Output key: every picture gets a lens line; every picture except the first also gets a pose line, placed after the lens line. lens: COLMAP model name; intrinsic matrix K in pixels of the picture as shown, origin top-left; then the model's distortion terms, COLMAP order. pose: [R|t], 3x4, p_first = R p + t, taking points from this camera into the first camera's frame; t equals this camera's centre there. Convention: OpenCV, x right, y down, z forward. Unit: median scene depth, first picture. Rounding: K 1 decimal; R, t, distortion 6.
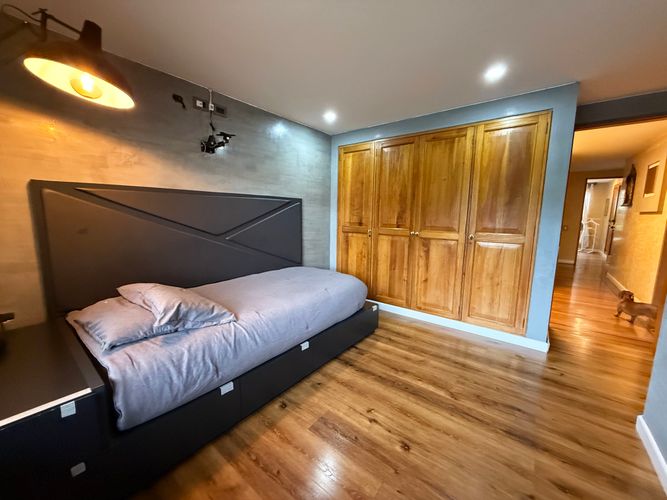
lens RADIAL K [[265.2, 0, 330.0], [0, 265.2, 248.2], [0, 0, 1]] dist [0.001151, 0.000149]
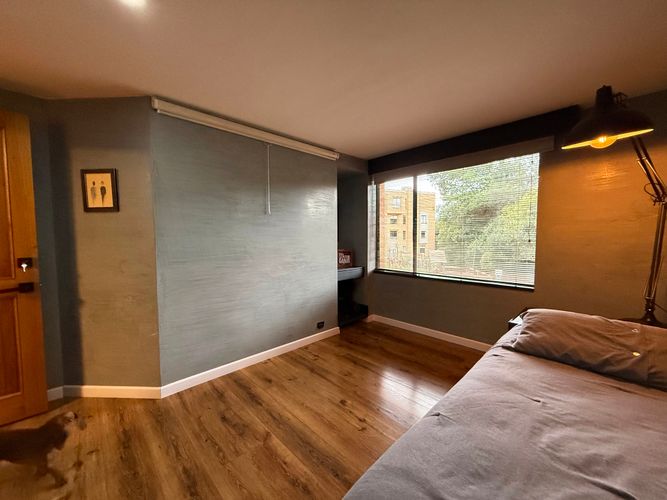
lens RADIAL K [[265.2, 0, 330.9], [0, 265.2, 248.0], [0, 0, 1]] dist [0.001151, 0.000149]
pose [[-0.989293, -0.016533, 0.145006, 0.139831], [0.013423, 0.979045, 0.203201, -0.295343], [-0.145327, 0.202972, -0.968340, 1.930693]]
